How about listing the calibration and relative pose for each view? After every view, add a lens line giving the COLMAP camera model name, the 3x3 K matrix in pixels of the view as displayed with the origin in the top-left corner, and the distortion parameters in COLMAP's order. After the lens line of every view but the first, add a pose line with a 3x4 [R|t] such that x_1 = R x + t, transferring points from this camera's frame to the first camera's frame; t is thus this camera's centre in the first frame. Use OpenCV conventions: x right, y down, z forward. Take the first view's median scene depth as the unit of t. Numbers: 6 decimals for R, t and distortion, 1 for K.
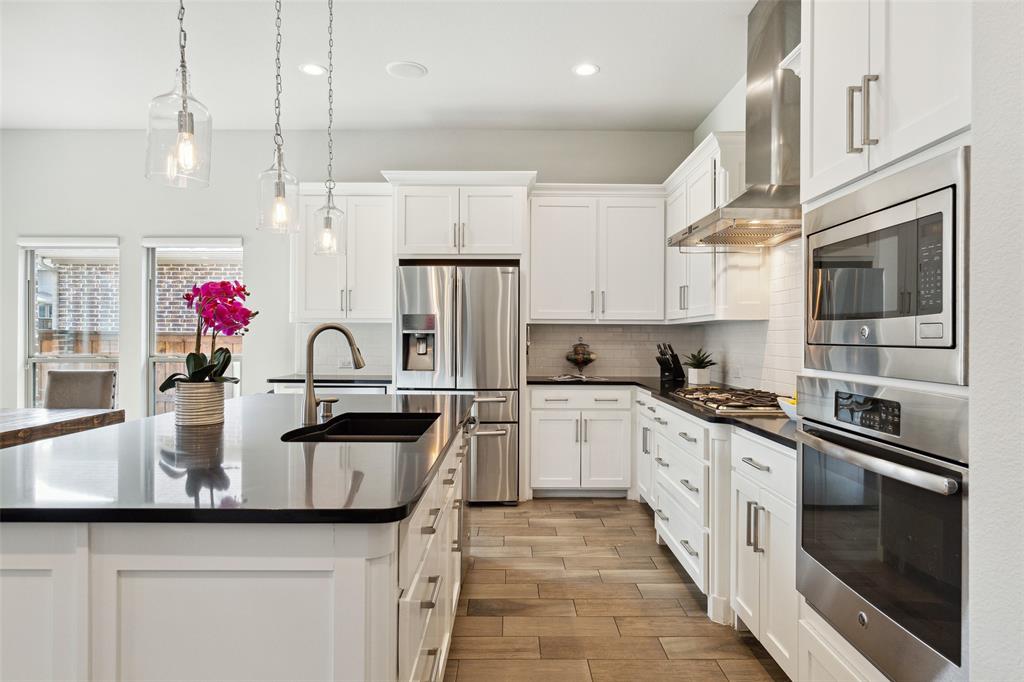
lens RADIAL K [[605.0, 0, 514.6], [0, 605.0, 338.4], [0, 0, 1]] dist [0.002725, -0.003605]
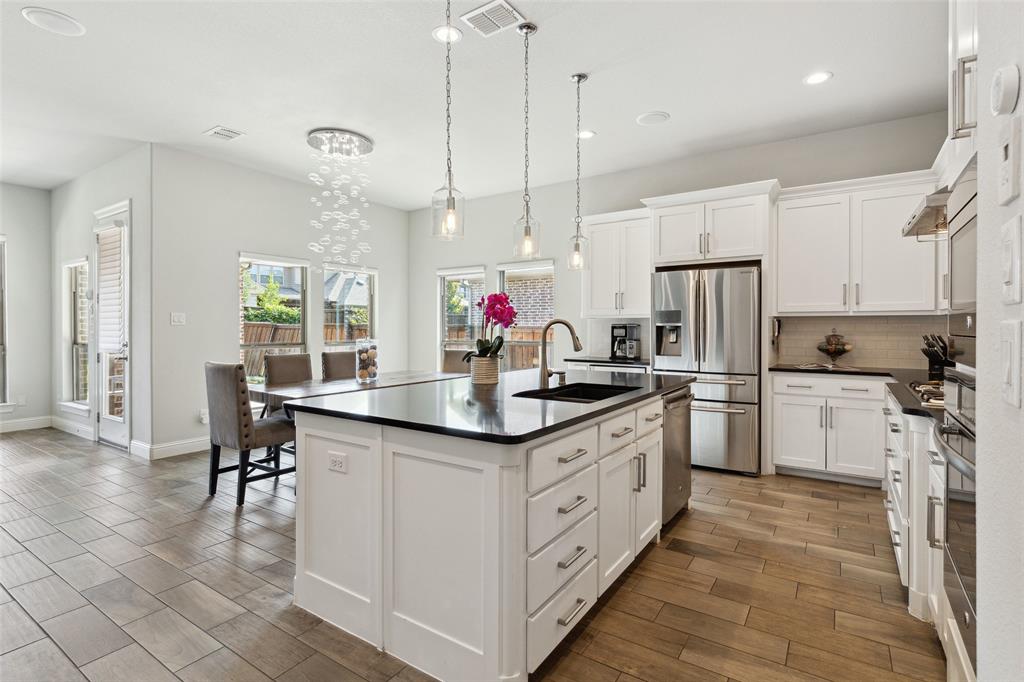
lens RADIAL K [[494.4, 0, 514.3], [0, 494.4, 330.2], [0, 0, 1]] dist [-0.000469, -0.000030]
pose [[0.829672, -0.000539, -0.558251, 0.158867], [0.000894, 1.000000, 0.000363, 0.000201], [0.558250, -0.000800, 0.829672, -0.023073]]
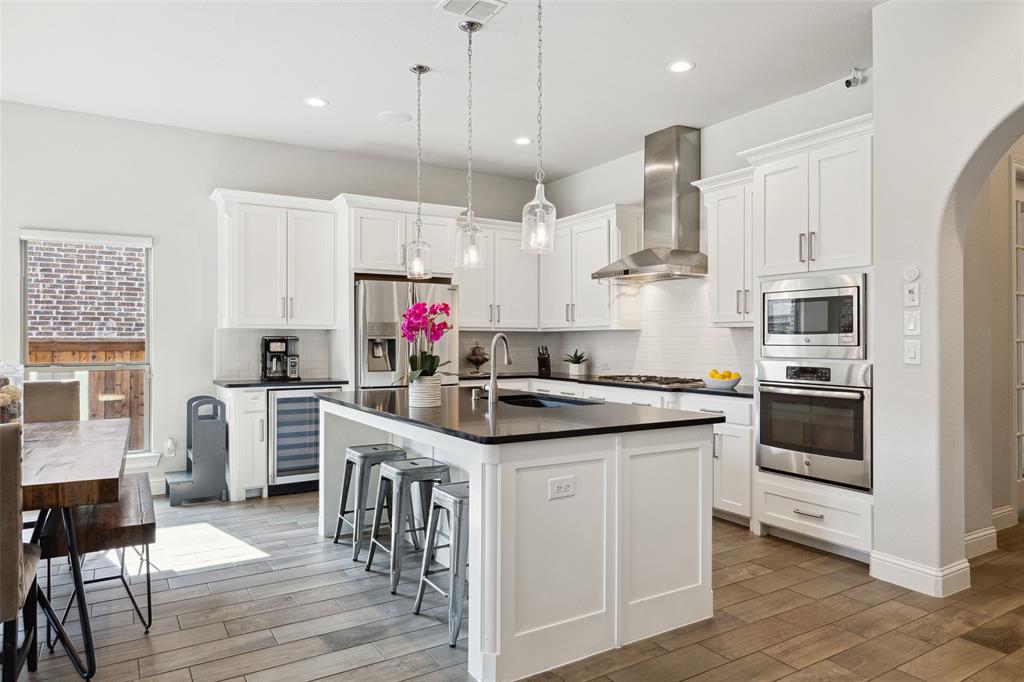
lens RADIAL K [[648.1, 0, 513.6], [0, 648.1, 341.4], [0, 0, 1]] dist [0.001070, 0.000374]
pose [[0.852524, -0.003167, 0.522679, -0.645004], [0.003618, 0.999993, 0.000159, -0.003097], [-0.522676, 0.001756, 0.852529, -0.205627]]
